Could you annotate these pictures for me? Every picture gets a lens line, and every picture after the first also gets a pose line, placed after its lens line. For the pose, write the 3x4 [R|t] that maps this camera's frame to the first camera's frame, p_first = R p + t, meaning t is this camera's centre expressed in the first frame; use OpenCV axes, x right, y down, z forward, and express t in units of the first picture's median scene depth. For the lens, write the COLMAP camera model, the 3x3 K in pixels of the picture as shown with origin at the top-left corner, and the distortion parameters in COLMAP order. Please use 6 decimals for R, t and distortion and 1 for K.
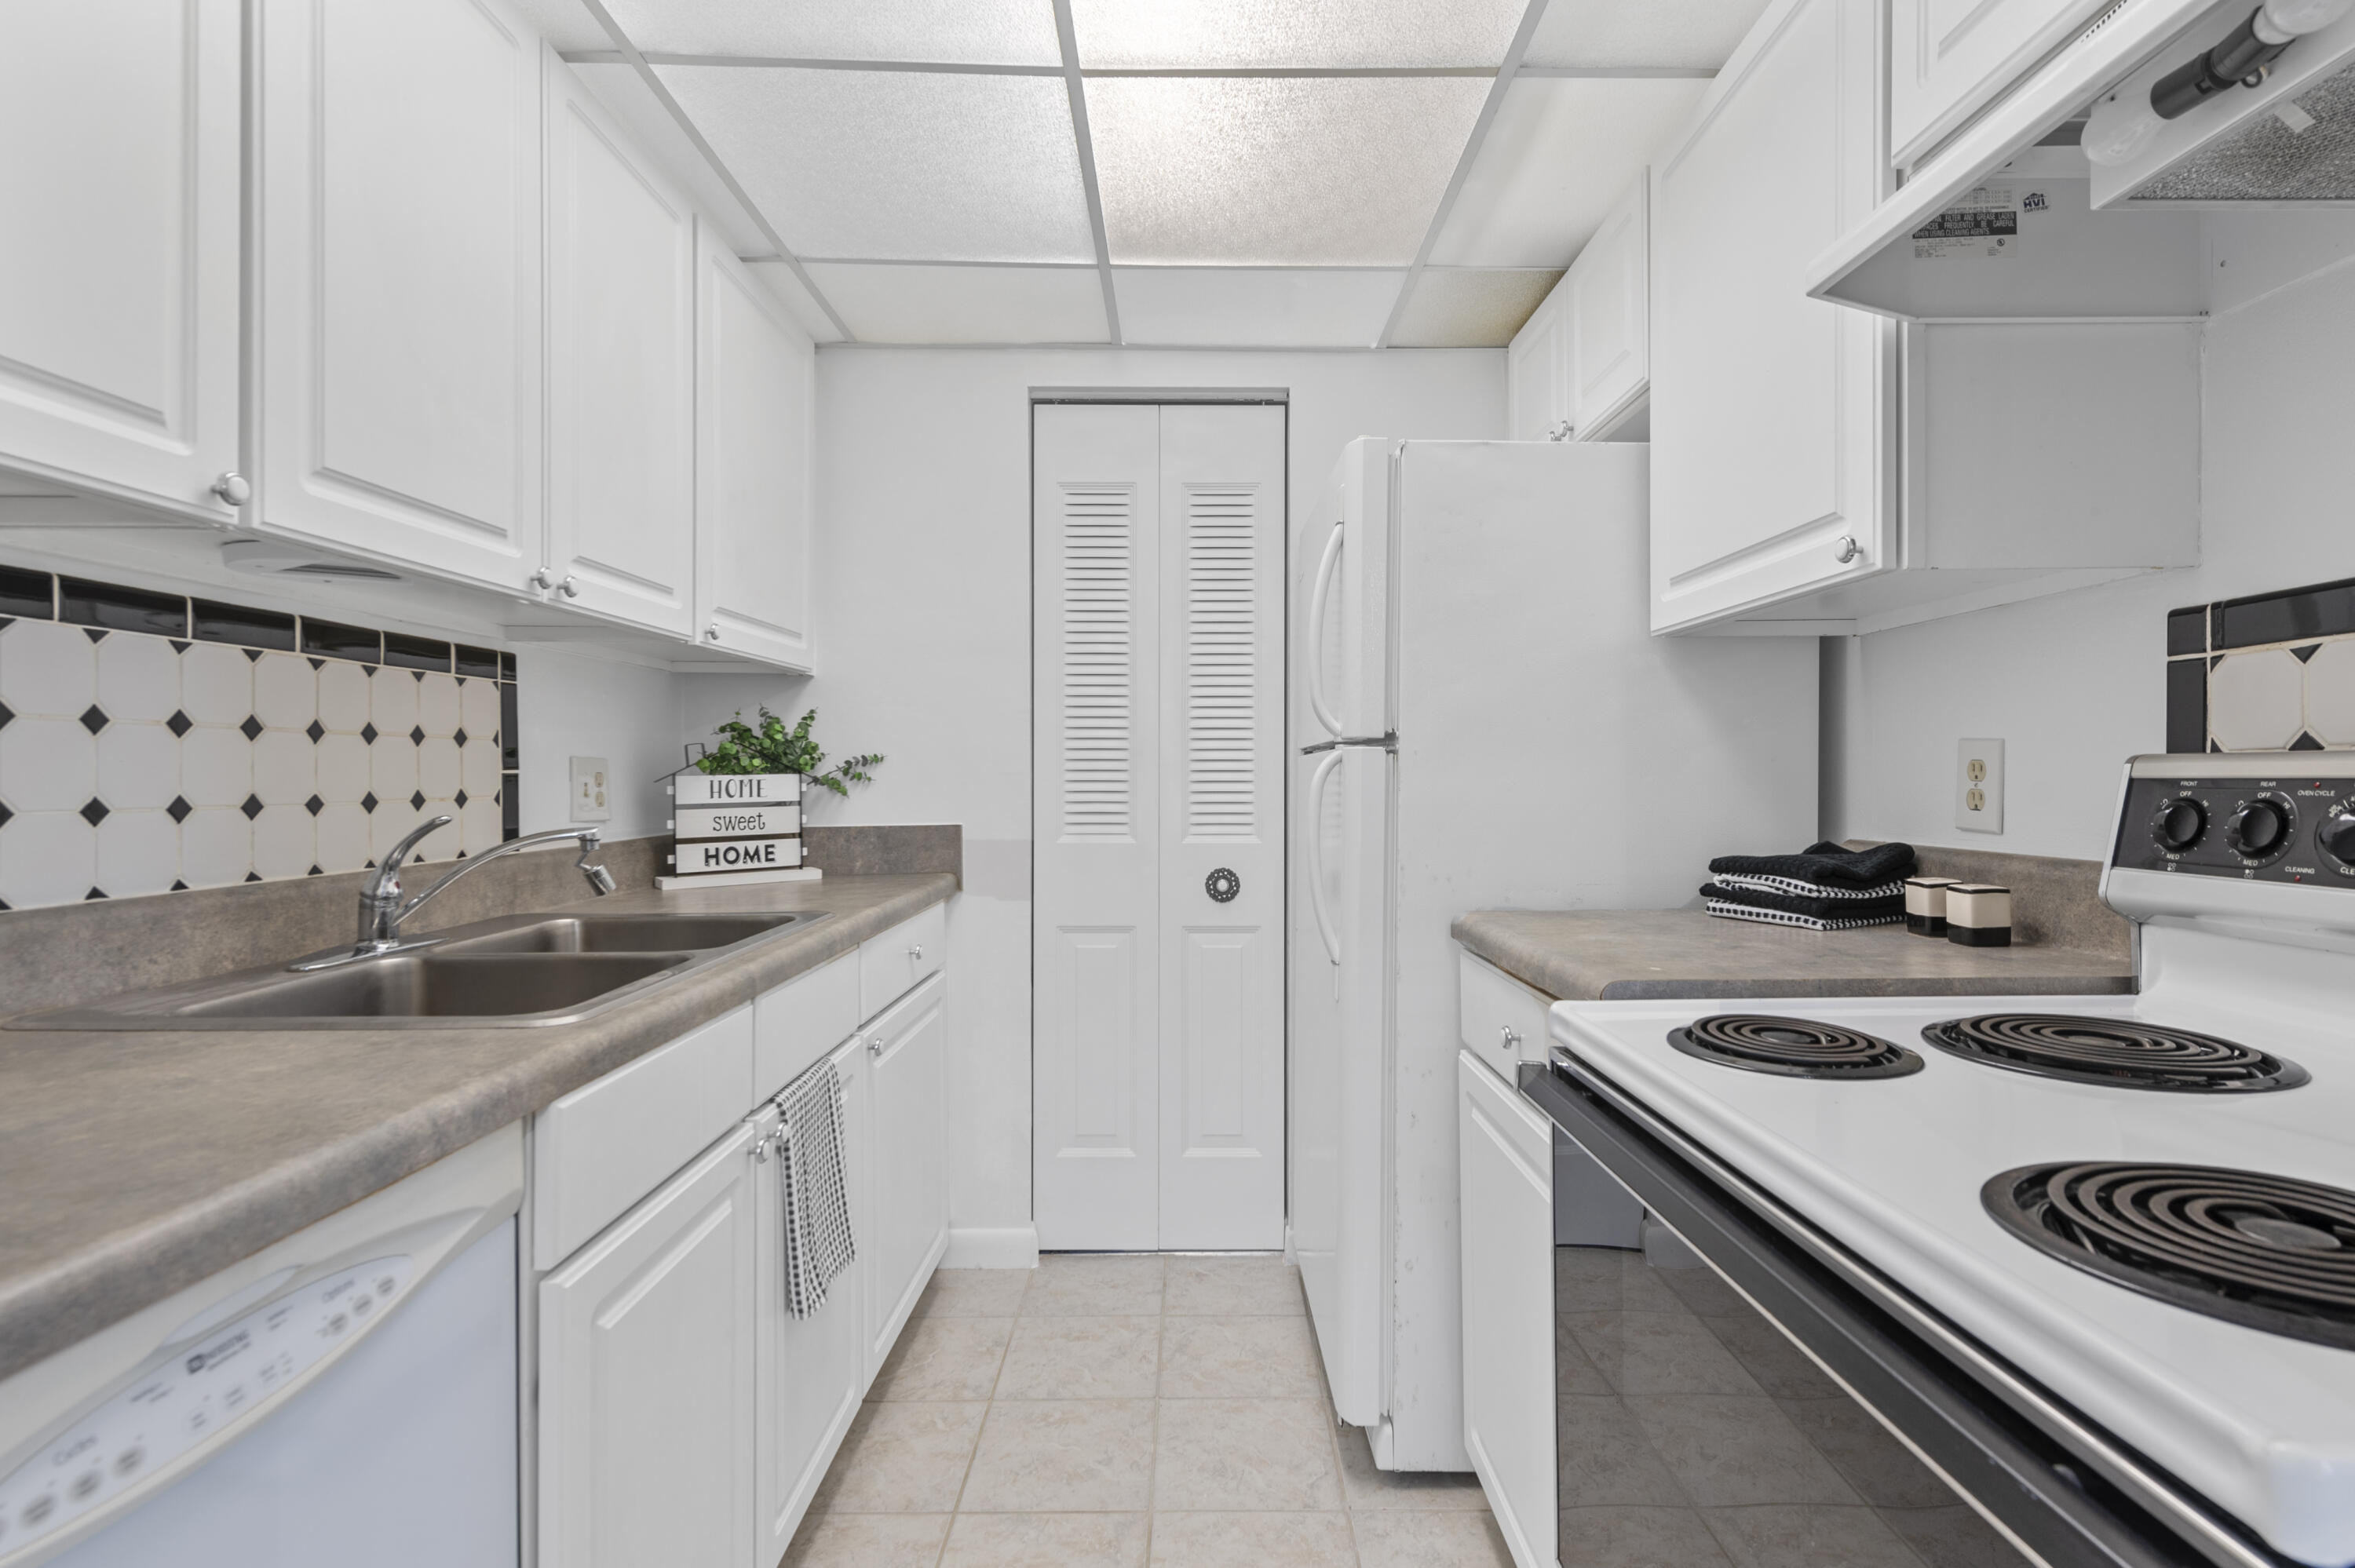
lens RADIAL K [[1118.7, 0, 1190.8], [0, 1118.7, 776.7], [0, 0, 1]] dist [0.013044, -0.004548]
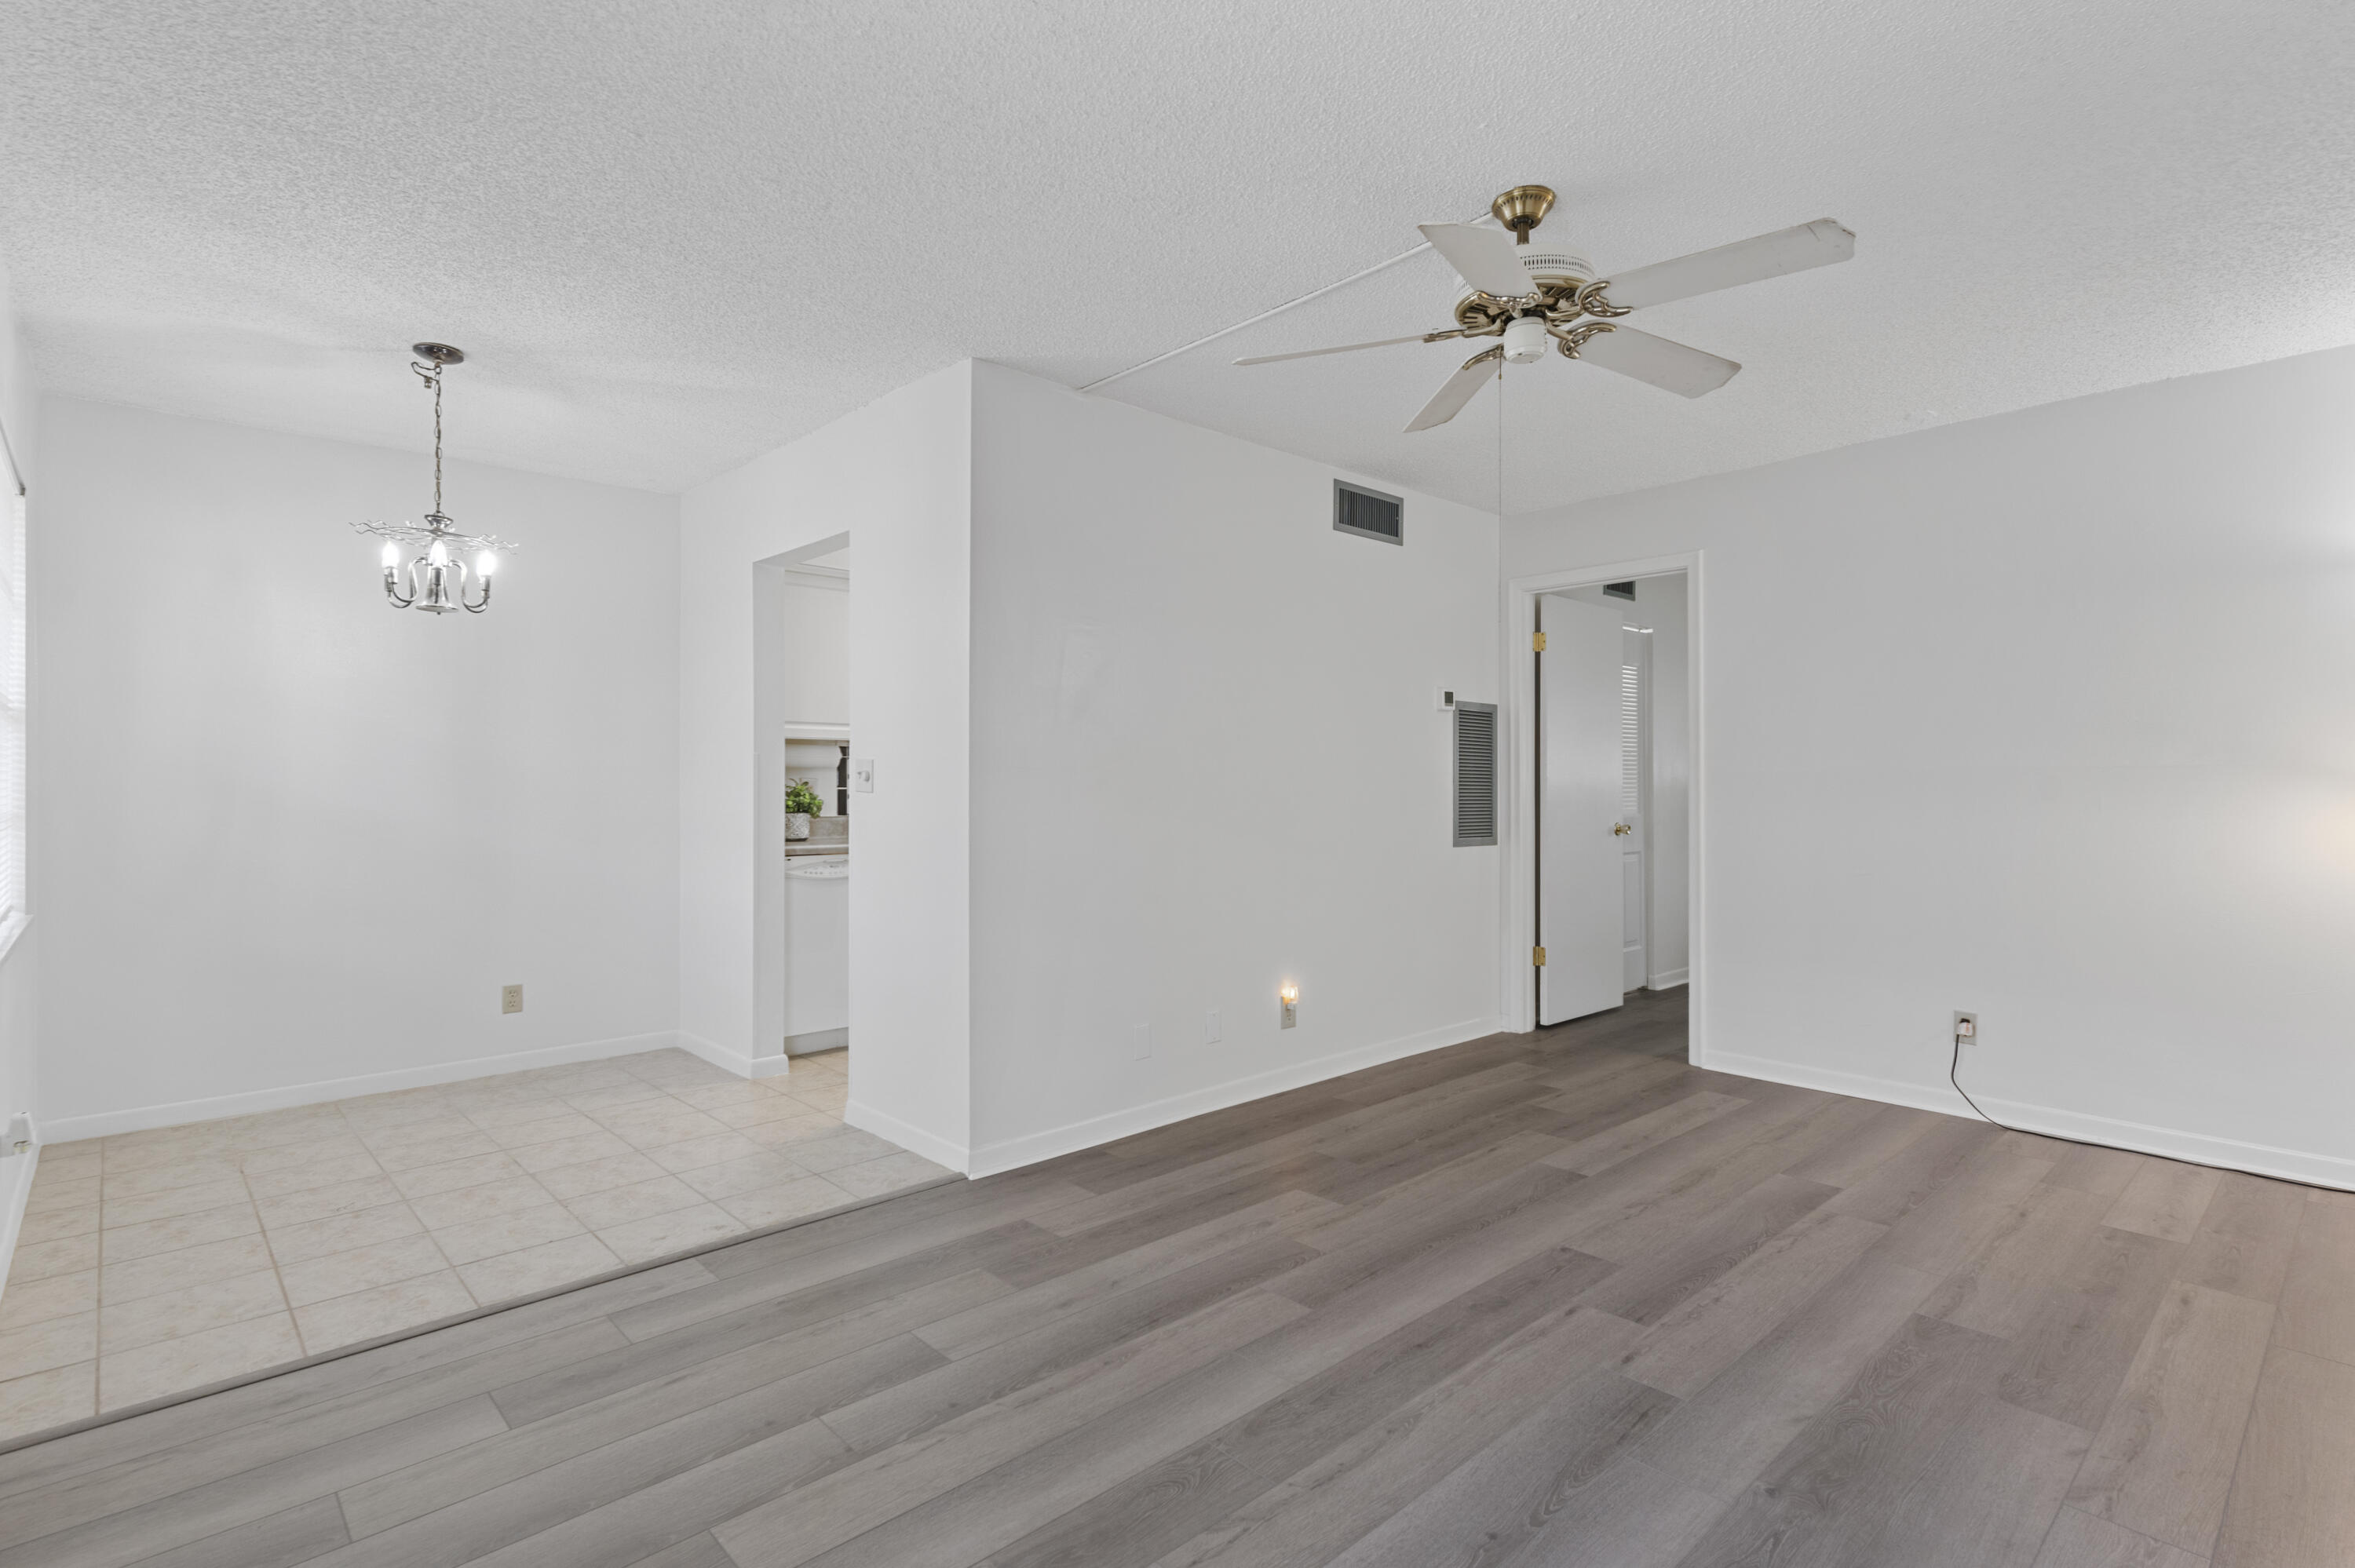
lens RADIAL K [[1118.7, 0, 1172.9], [0, 1118.7, 782.9], [0, 0, 1]] dist [0.013044, -0.004548]
pose [[0.679177, -0.001031, -0.733973, 2.027183], [-0.000981, 0.999997, -0.002312, -0.009954], [0.733974, 0.002291, 0.679174, -0.795651]]
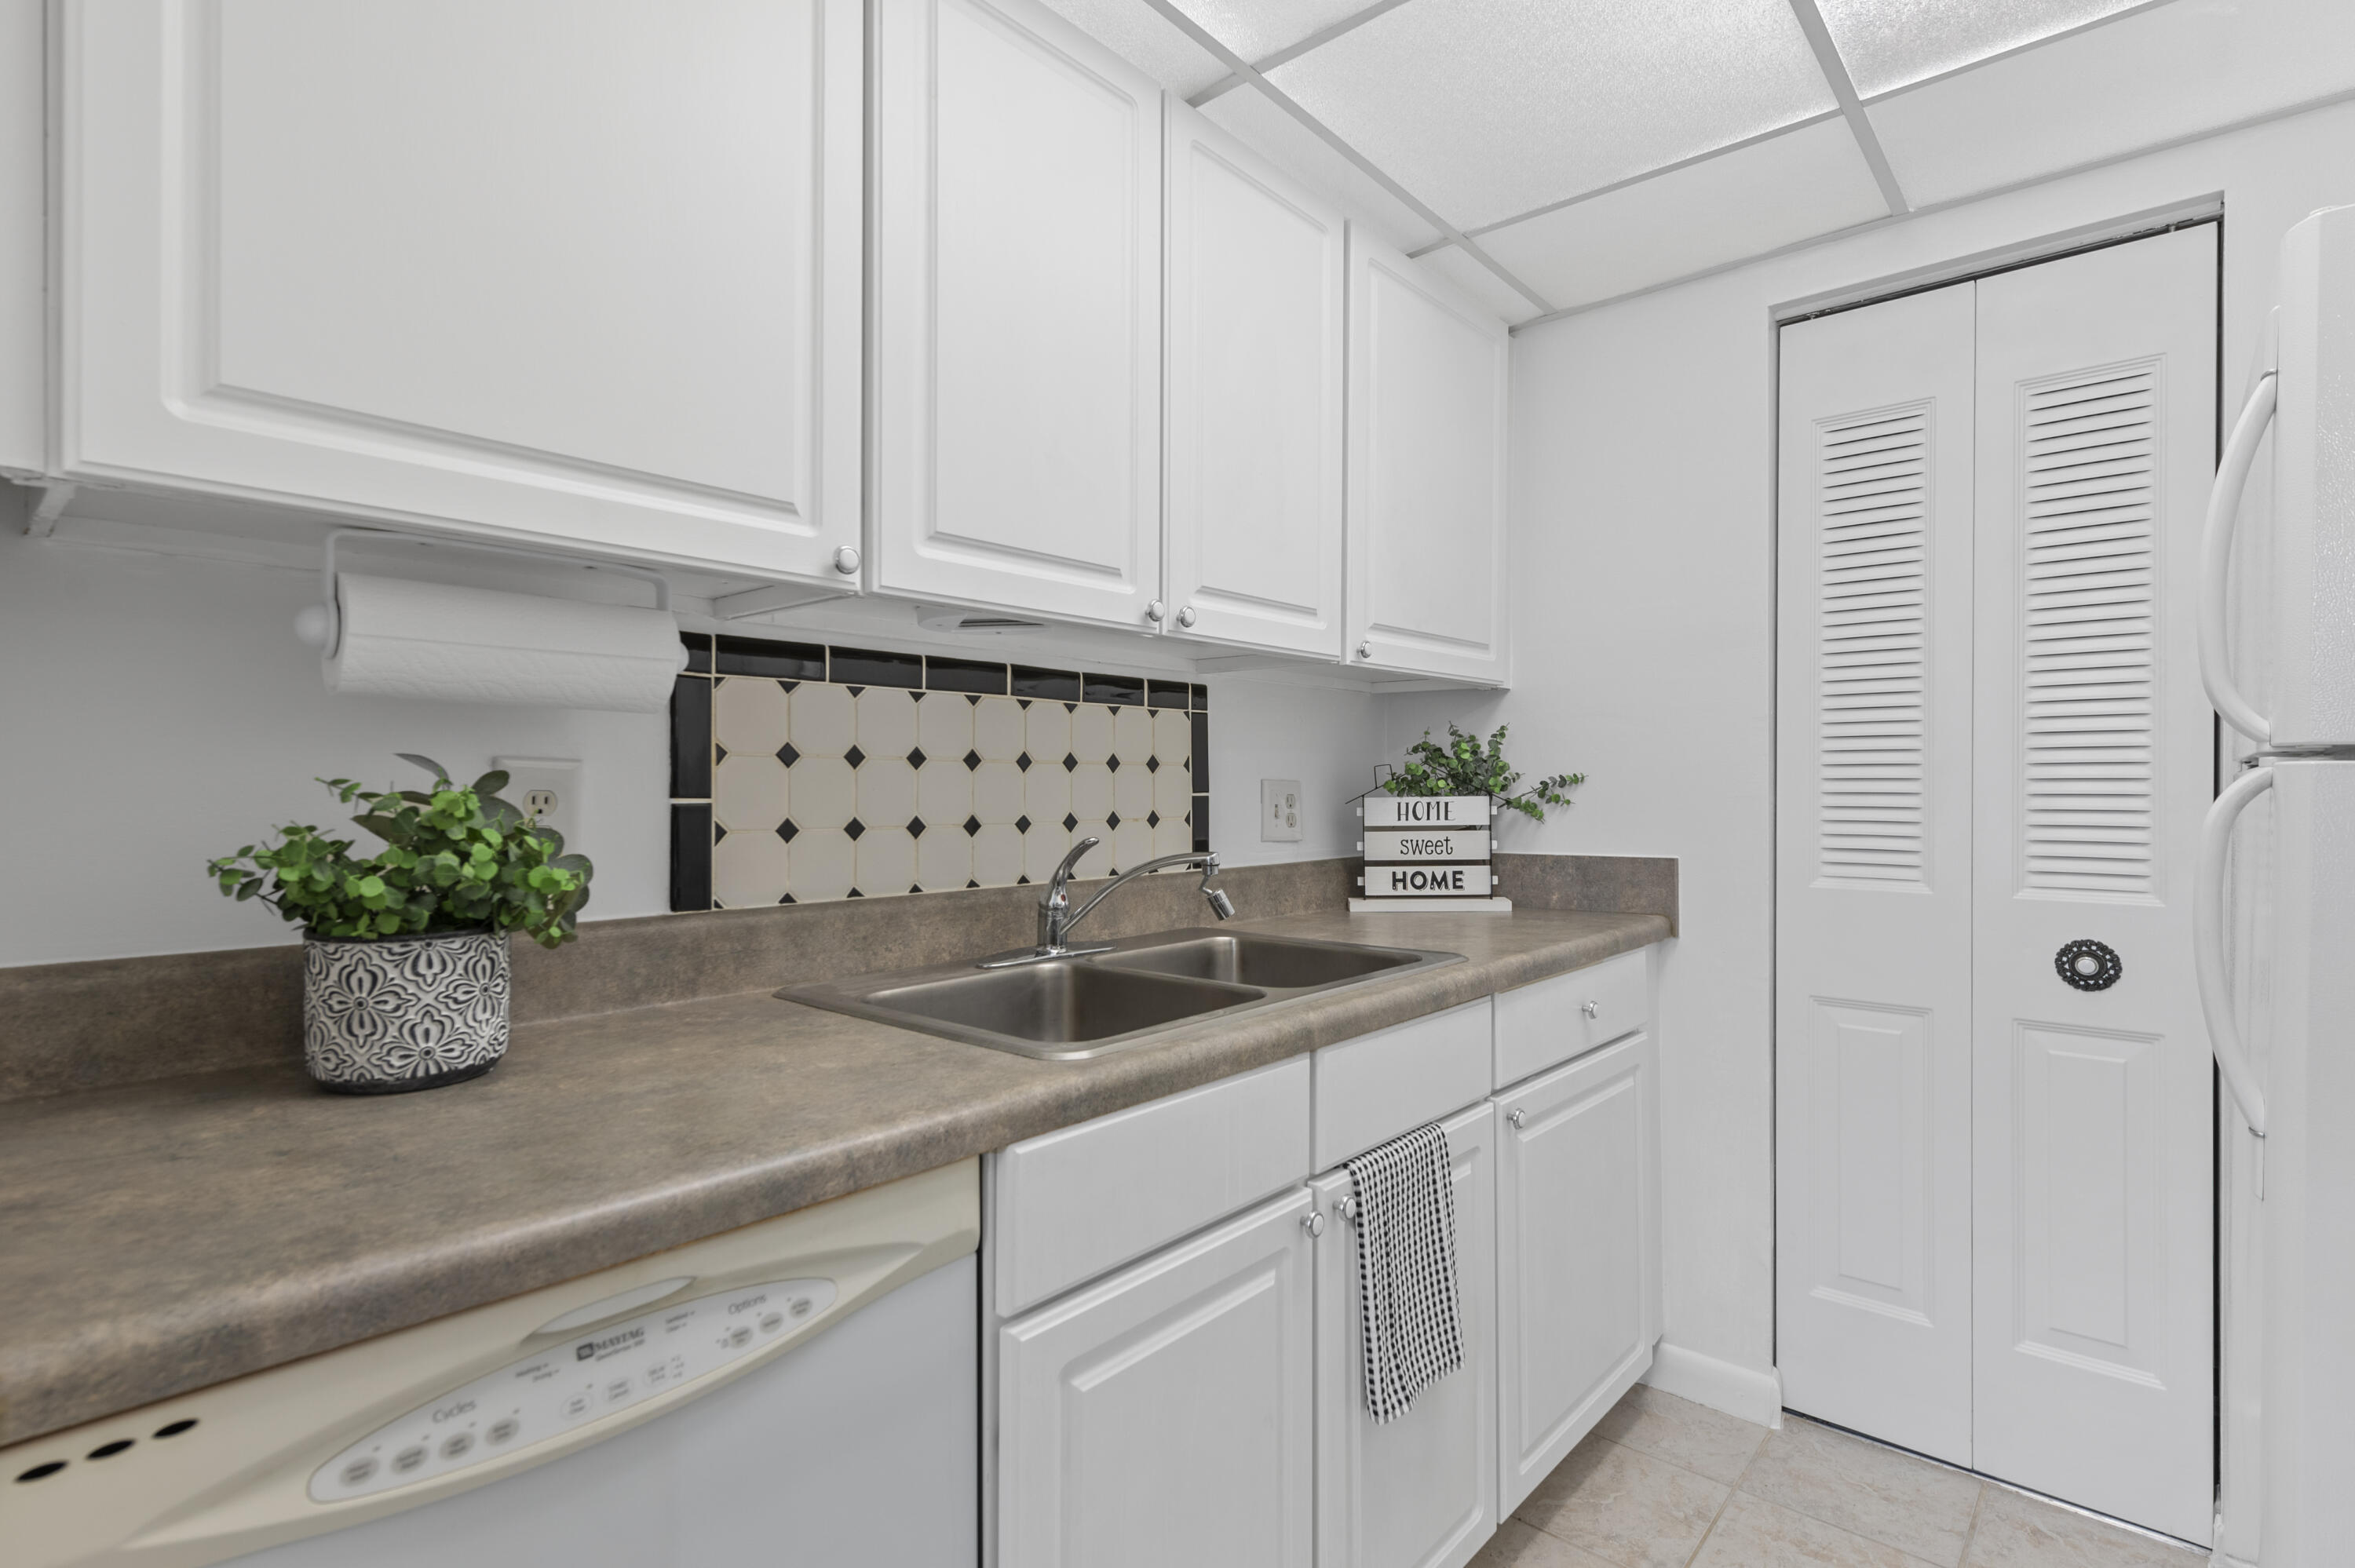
lens RADIAL K [[1118.7, 0, 1173.8], [0, 1118.7, 786.5], [0, 0, 1]] dist [0.013044, -0.004548]
pose [[0.750353, 0.001162, -0.661037, 0.087853], [-0.003507, 0.999991, -0.002222, -0.009706], [0.661028, 0.003986, 0.750350, 0.178263]]
